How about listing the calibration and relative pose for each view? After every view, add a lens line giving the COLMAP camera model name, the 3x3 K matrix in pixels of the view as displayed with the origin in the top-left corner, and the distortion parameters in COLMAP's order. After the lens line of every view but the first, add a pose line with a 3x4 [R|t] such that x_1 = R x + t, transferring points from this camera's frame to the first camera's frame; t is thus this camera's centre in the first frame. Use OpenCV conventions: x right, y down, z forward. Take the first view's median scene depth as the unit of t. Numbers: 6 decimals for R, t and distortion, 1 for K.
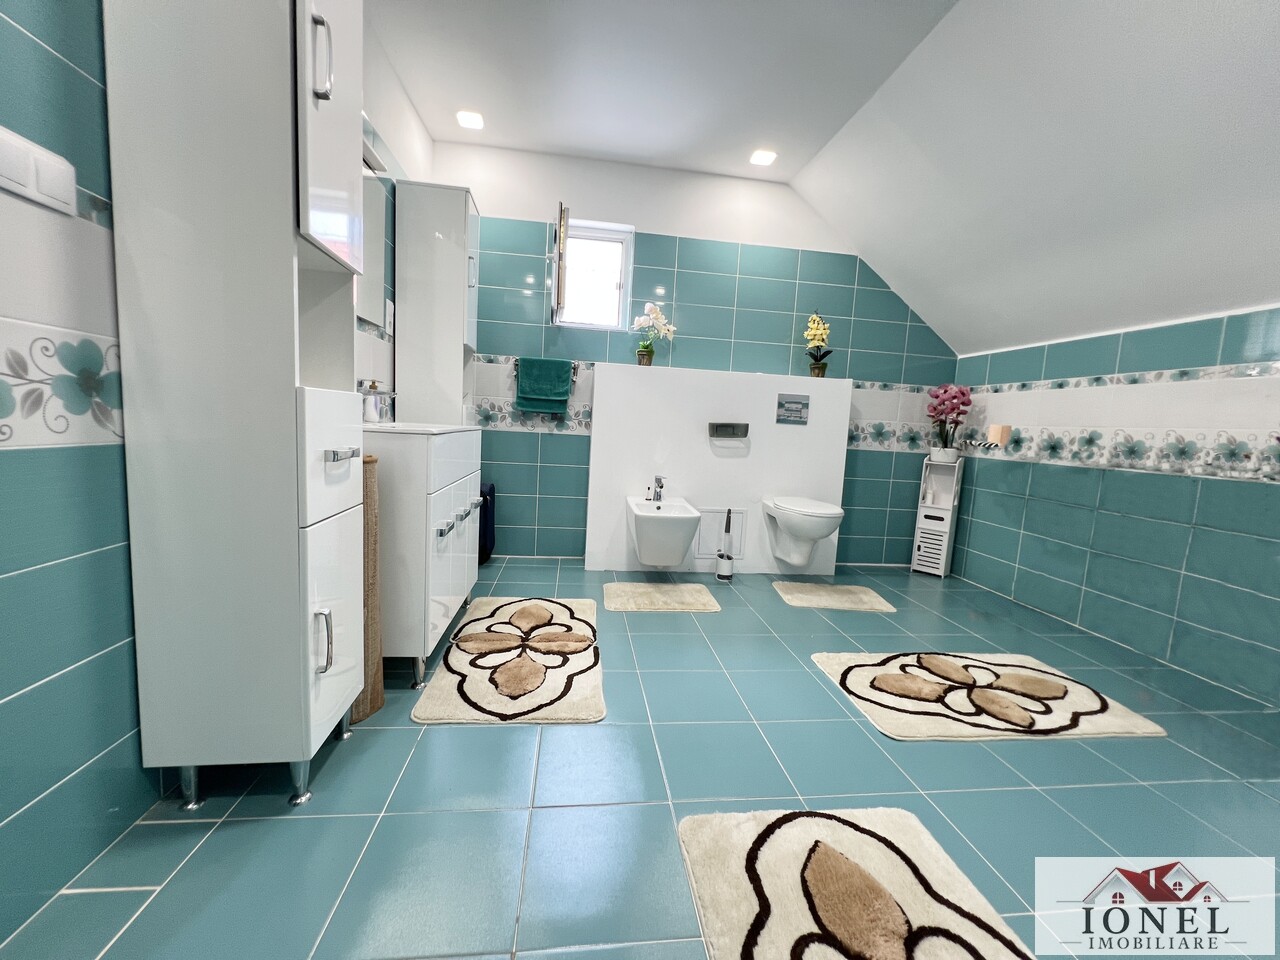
lens RADIAL K [[514.8, 0, 640.4], [0, 514.8, 479.2], [0, 0, 1]] dist [-0.002396, 0.000558]
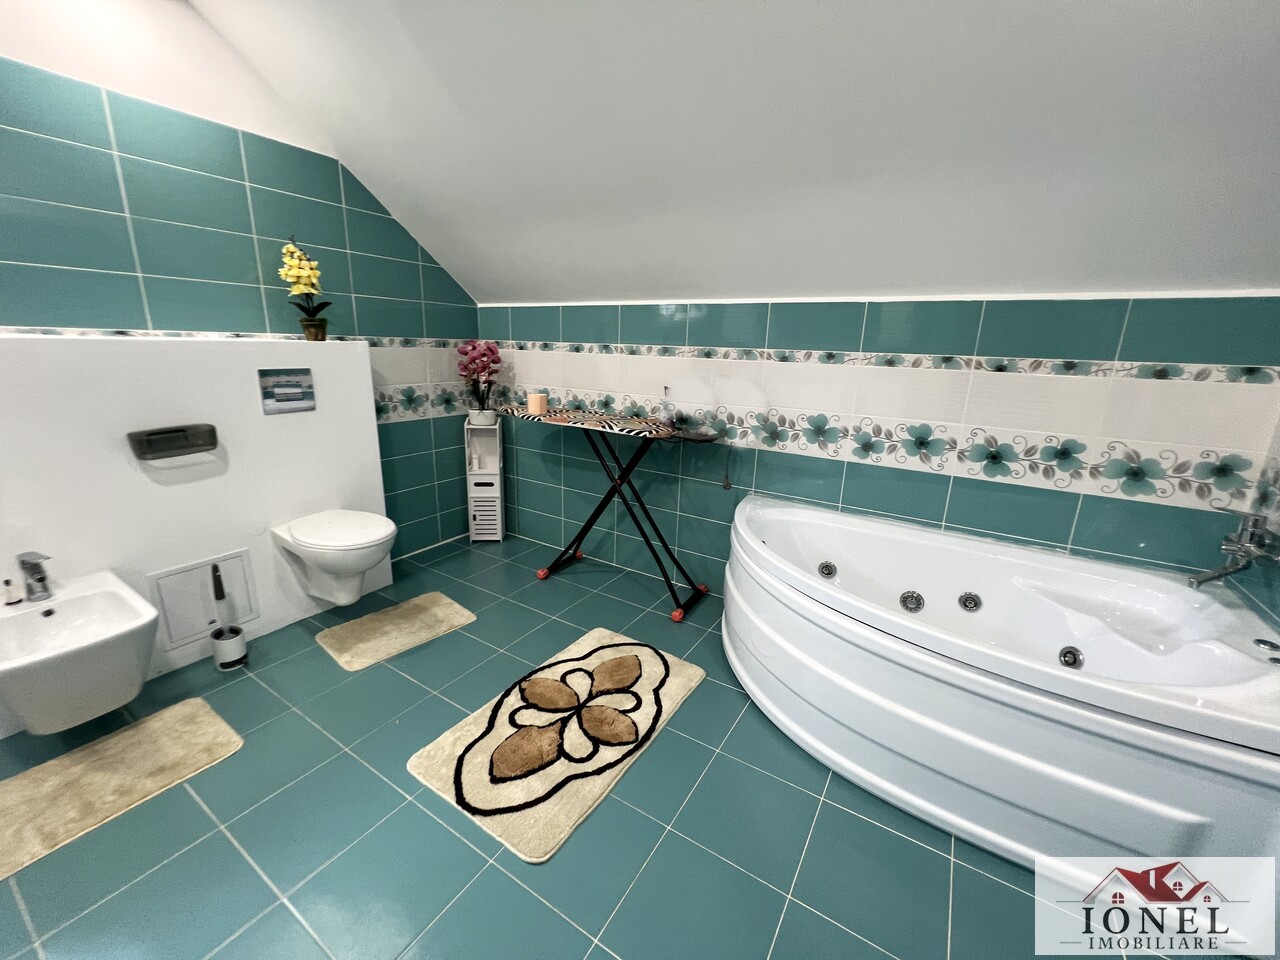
lens RADIAL K [[514.8, 0, 637.7], [0, 514.8, 478.3], [0, 0, 1]] dist [-0.002396, 0.000558]
pose [[0.635005, -0.231993, 0.736850, 0.061898], [0.089128, 0.969474, 0.228423, -0.142696], [-0.767349, -0.079376, 0.636297, 0.203912]]
